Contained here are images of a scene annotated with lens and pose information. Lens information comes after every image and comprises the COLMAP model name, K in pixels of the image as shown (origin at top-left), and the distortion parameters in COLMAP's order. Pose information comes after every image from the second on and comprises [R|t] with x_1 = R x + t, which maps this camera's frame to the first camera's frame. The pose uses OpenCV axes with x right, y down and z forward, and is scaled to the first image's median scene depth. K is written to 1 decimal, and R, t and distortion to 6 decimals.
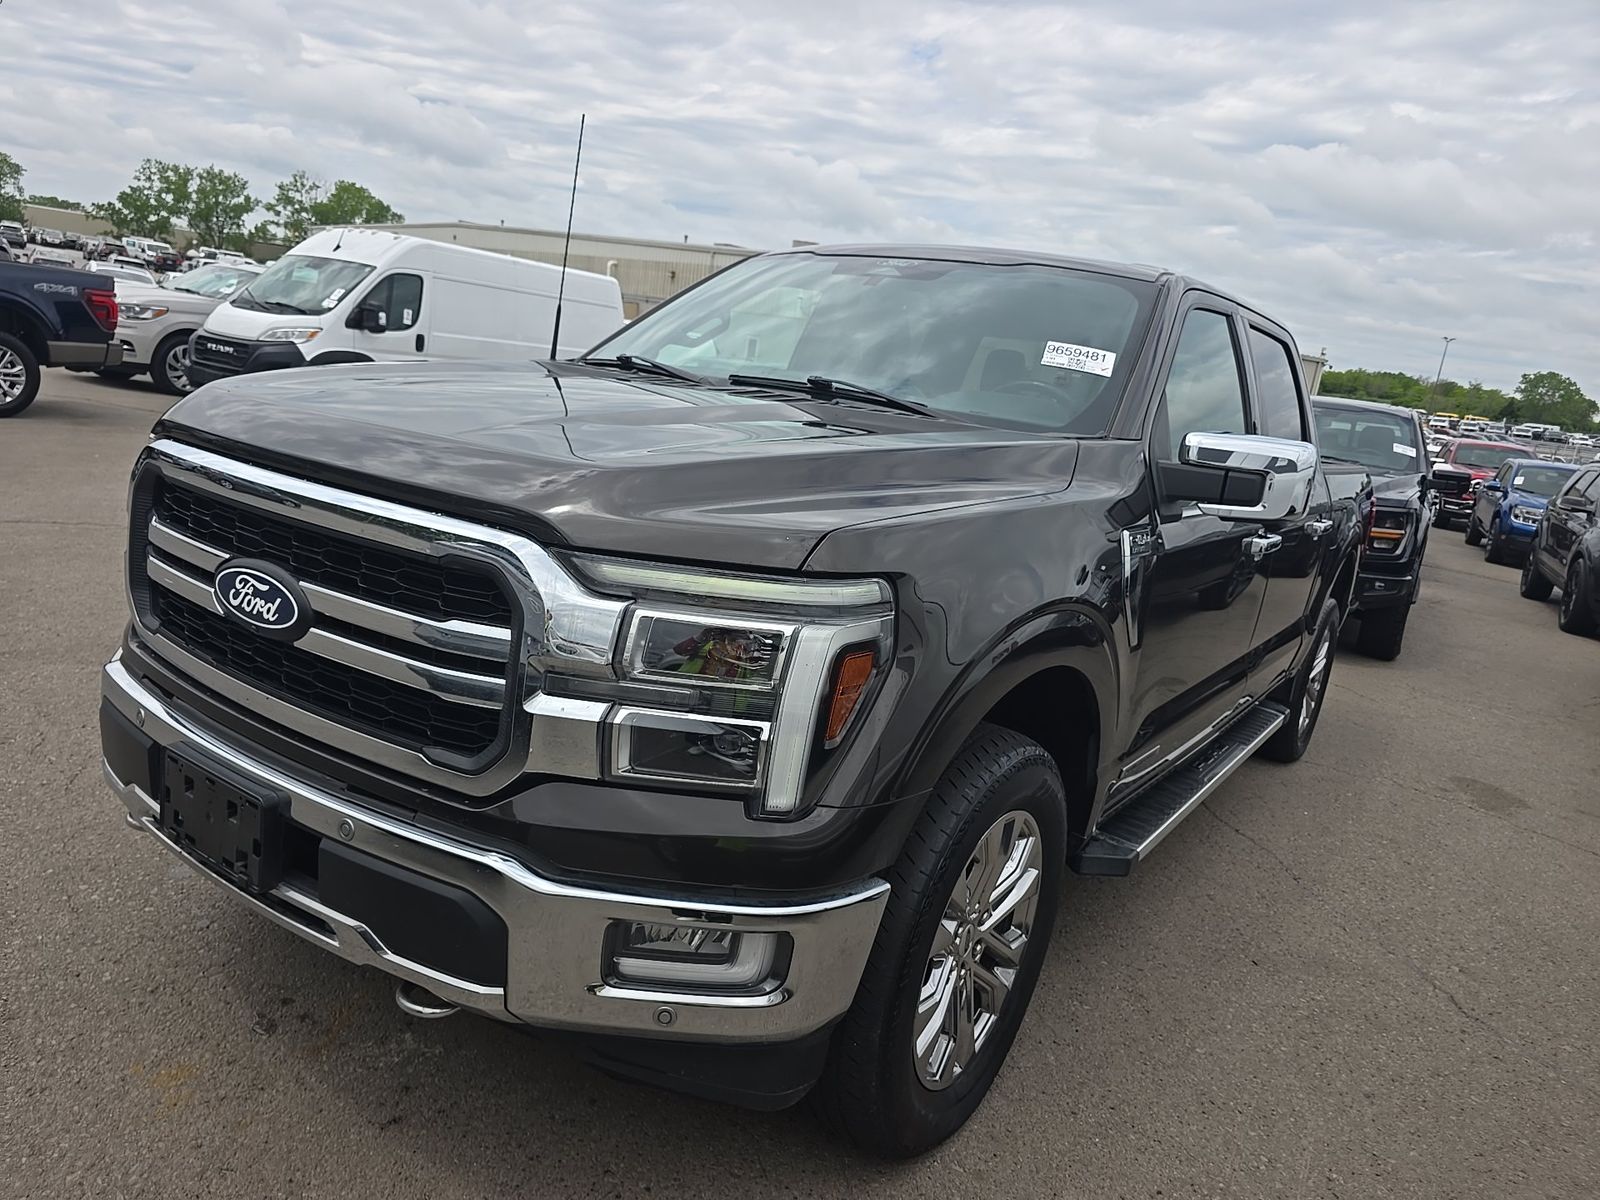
lens RADIAL K [[1084.3, 0, 803.0], [0, 1084.3, 603.1], [0, 0, 1]] dist [0.055061, -0.044993]
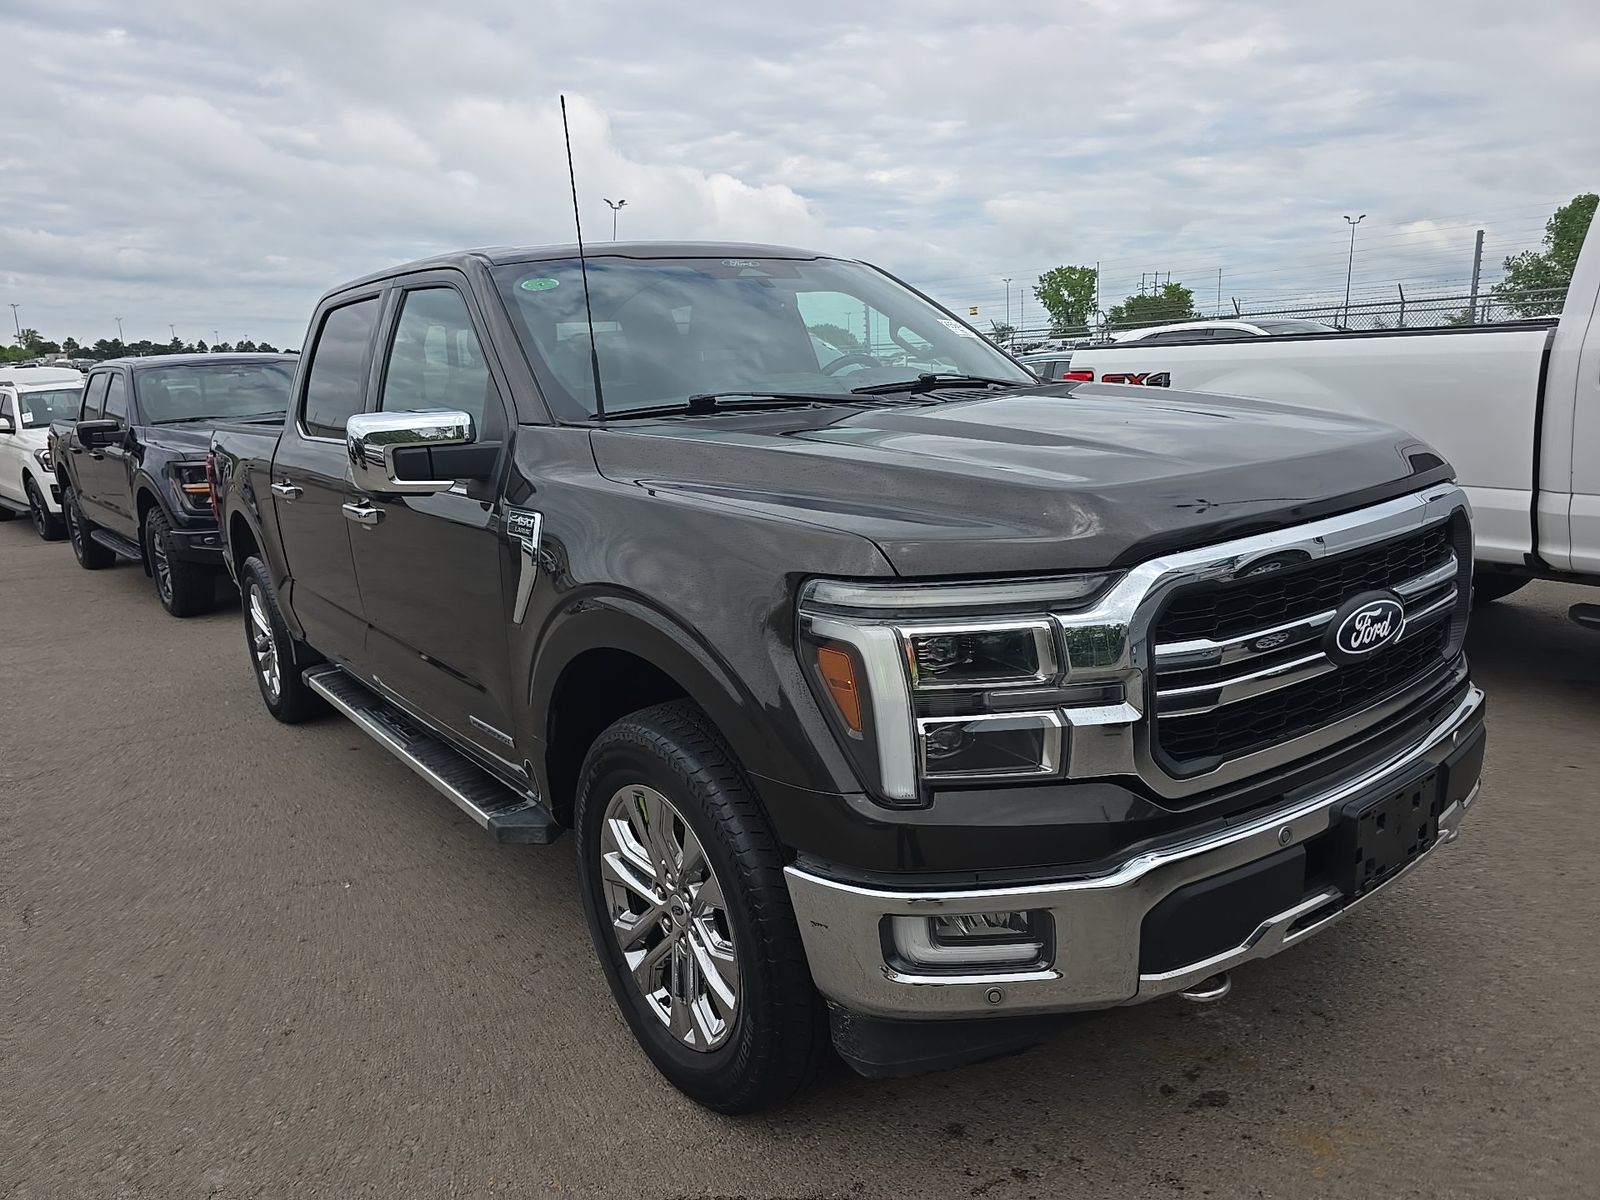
lens RADIAL K [[1084.3, 0, 796.3], [0, 1084.3, 600.9], [0, 0, 1]] dist [0.055061, -0.044993]
pose [[0.301915, -0.347190, 0.887866, -1.620712], [0.292829, 0.920077, 0.260210, -0.476873], [-0.907248, 0.181431, 0.379452, 1.090008]]
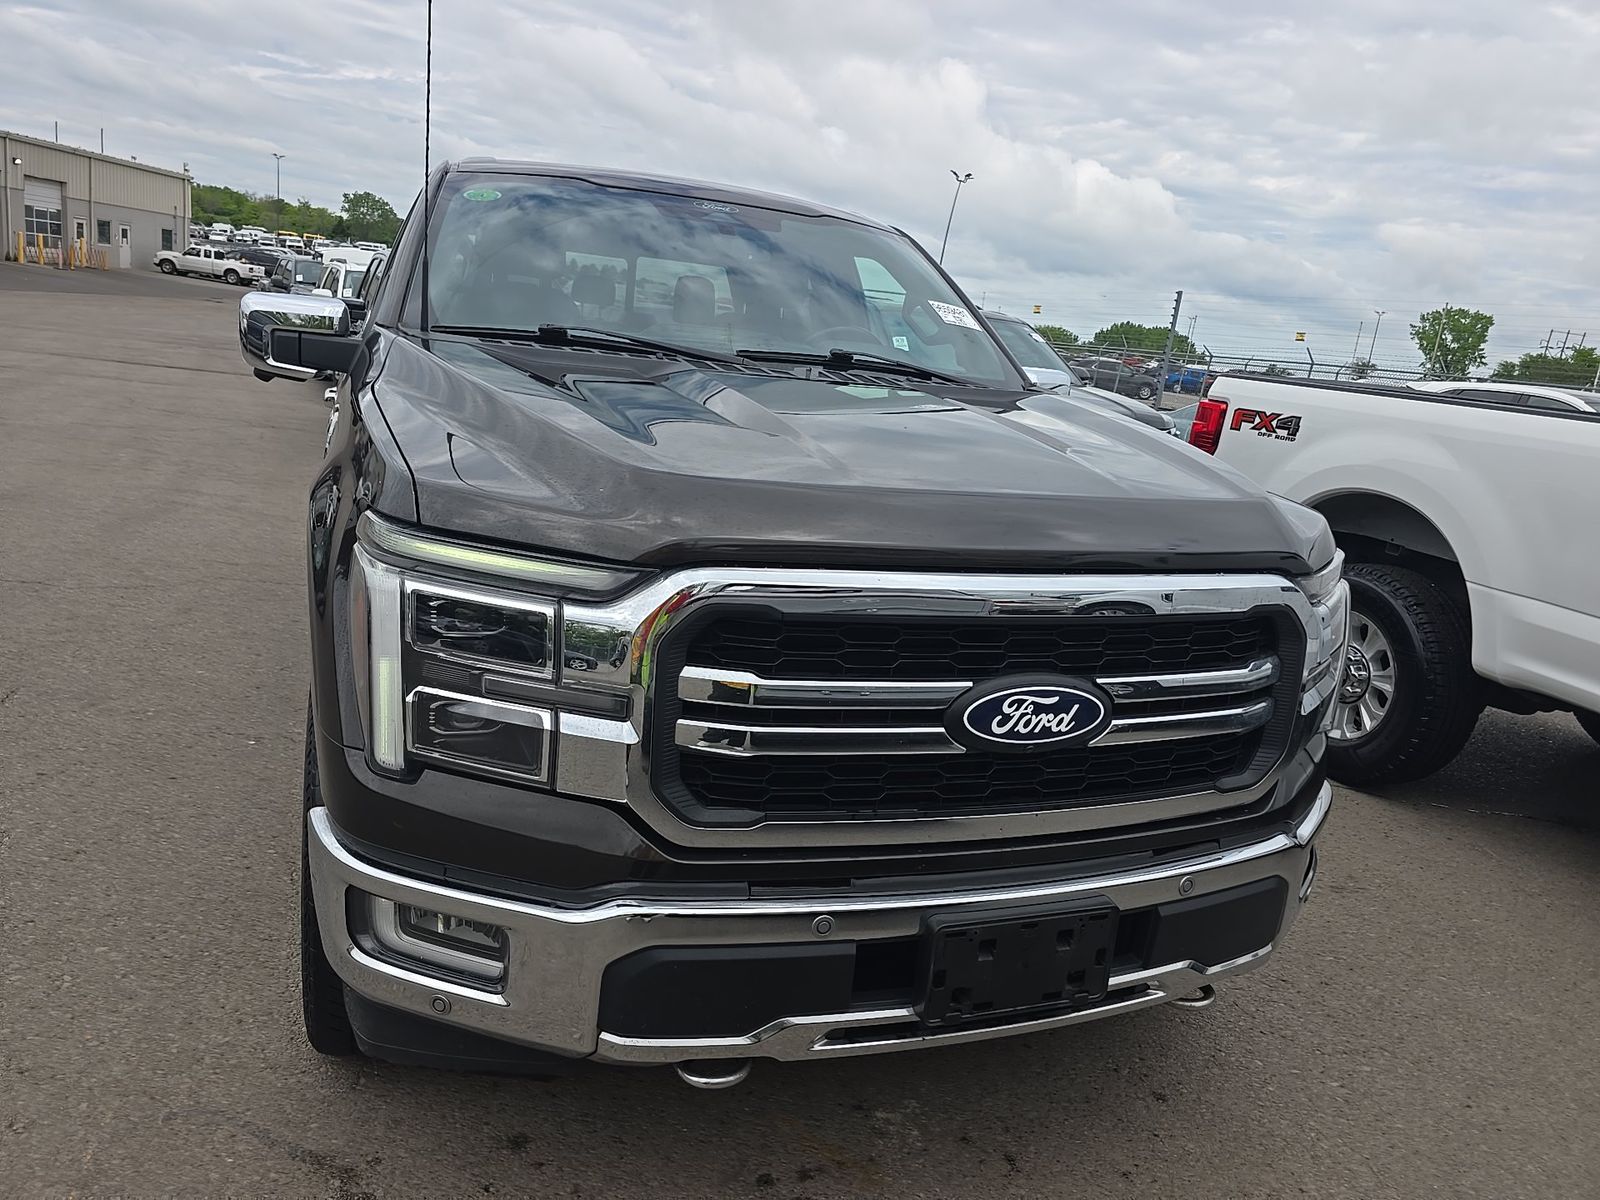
lens RADIAL K [[1084.3, 0, 804.2], [0, 1084.3, 598.3], [0, 0, 1]] dist [0.055061, -0.044993]
pose [[0.575482, -0.264380, 0.773902, -1.257303], [0.143294, 0.964262, 0.222857, -0.318401], [-0.805163, -0.017355, 0.592800, 0.621652]]
